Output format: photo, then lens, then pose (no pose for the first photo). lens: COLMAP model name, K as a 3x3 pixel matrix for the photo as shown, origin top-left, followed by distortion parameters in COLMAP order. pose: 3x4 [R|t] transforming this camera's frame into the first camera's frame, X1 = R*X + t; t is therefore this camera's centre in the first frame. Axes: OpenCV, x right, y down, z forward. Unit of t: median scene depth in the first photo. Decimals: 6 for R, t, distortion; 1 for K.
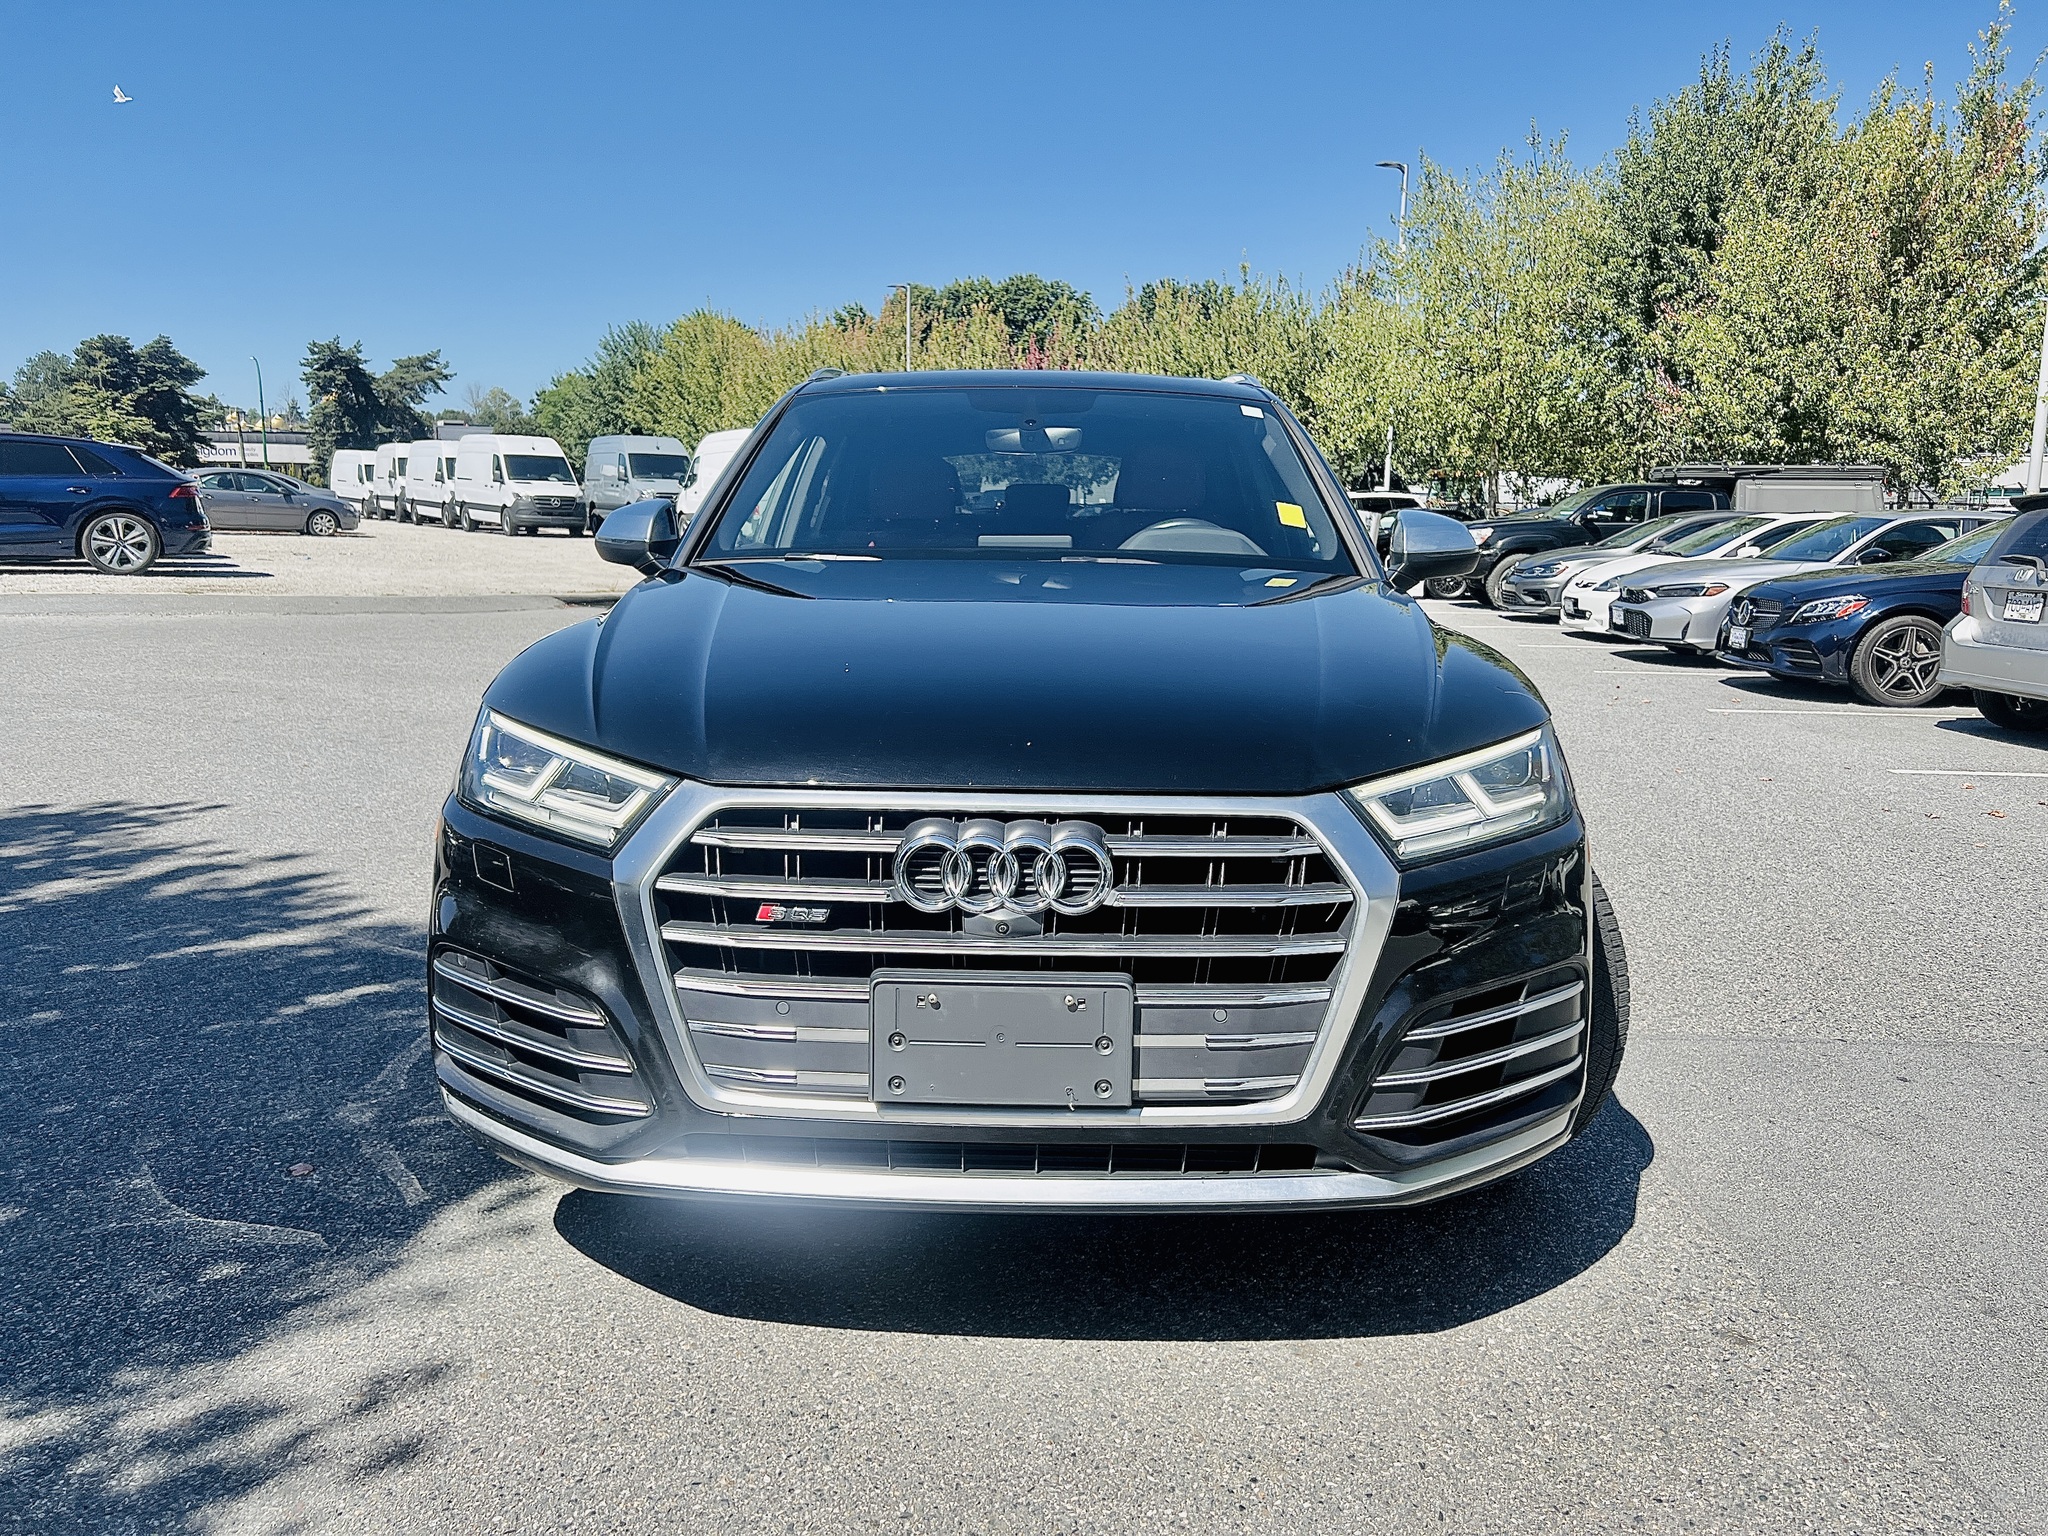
lens RADIAL K [[1580.7, 0, 1021.5], [0, 1580.7, 775.7], [0, 0, 1]] dist [0.027174, 0.002745]
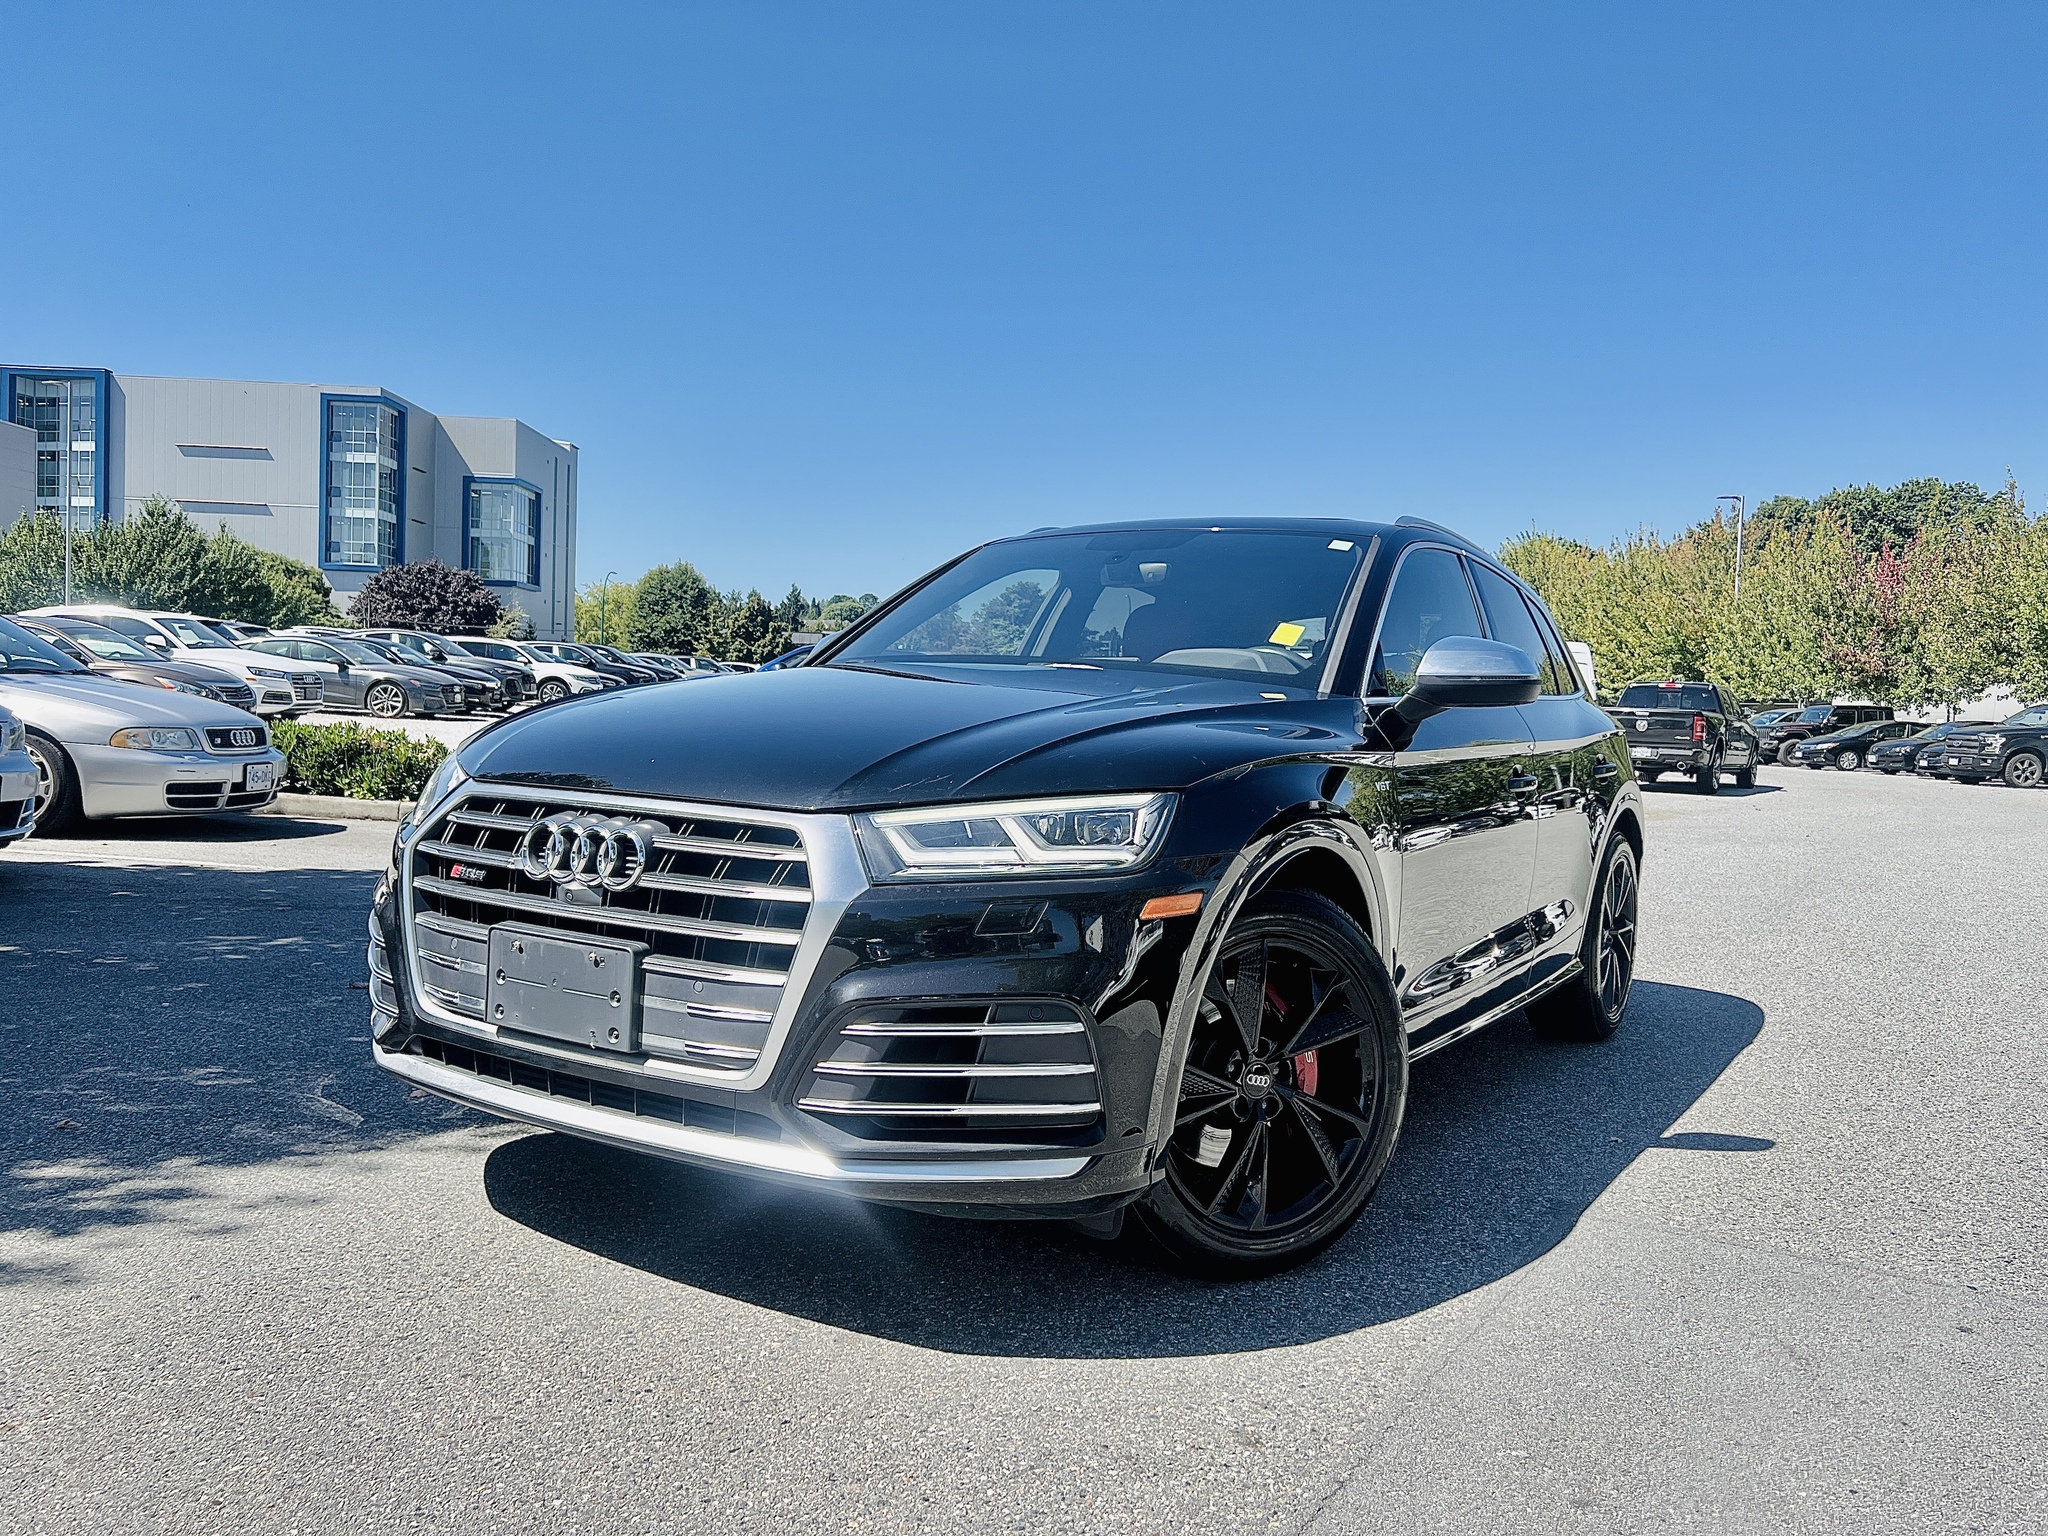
lens RADIAL K [[1580.7, 0, 1032.2], [0, 1580.7, 763.7], [0, 0, 1]] dist [0.027174, 0.002745]
pose [[0.863386, 0.046411, -0.502404, 0.192821], [-0.117148, 0.986988, -0.110143, 0.018304], [0.490755, 0.153952, 0.857589, 0.016239]]
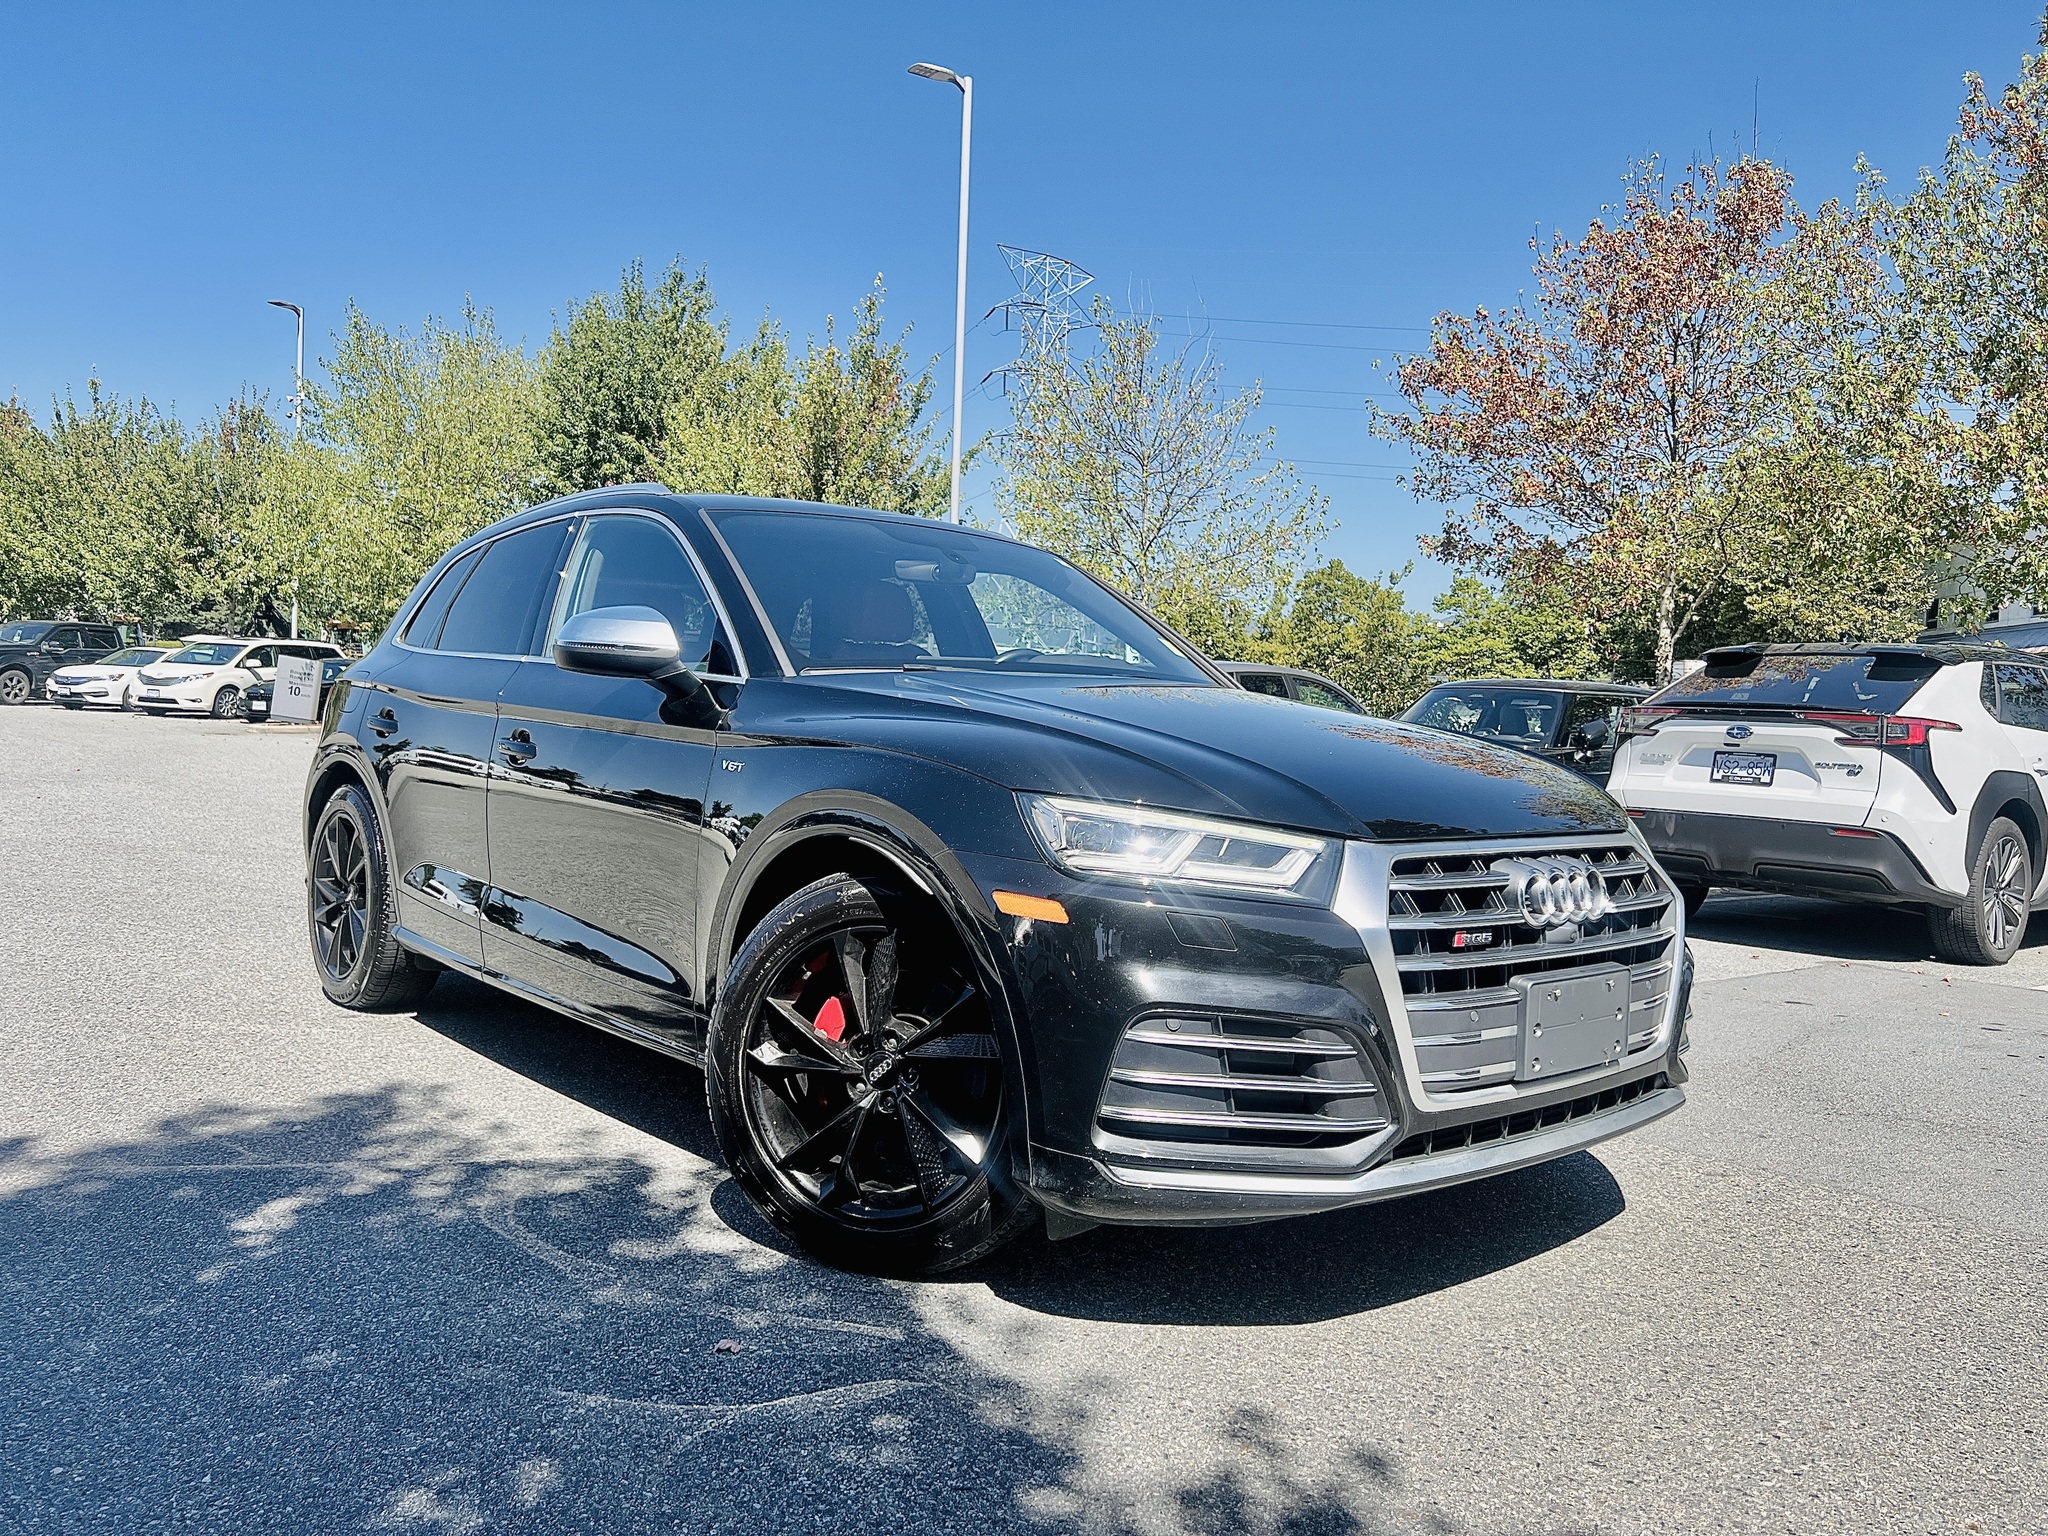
lens RADIAL K [[1580.7, 0, 1028.7], [0, 1580.7, 765.9], [0, 0, 1]] dist [0.027174, 0.002745]
pose [[0.741522, -0.010001, 0.670854, -0.258651], [0.080858, 0.993933, -0.074557, 0.003545], [-0.666038, 0.109530, 0.737832, 0.062086]]
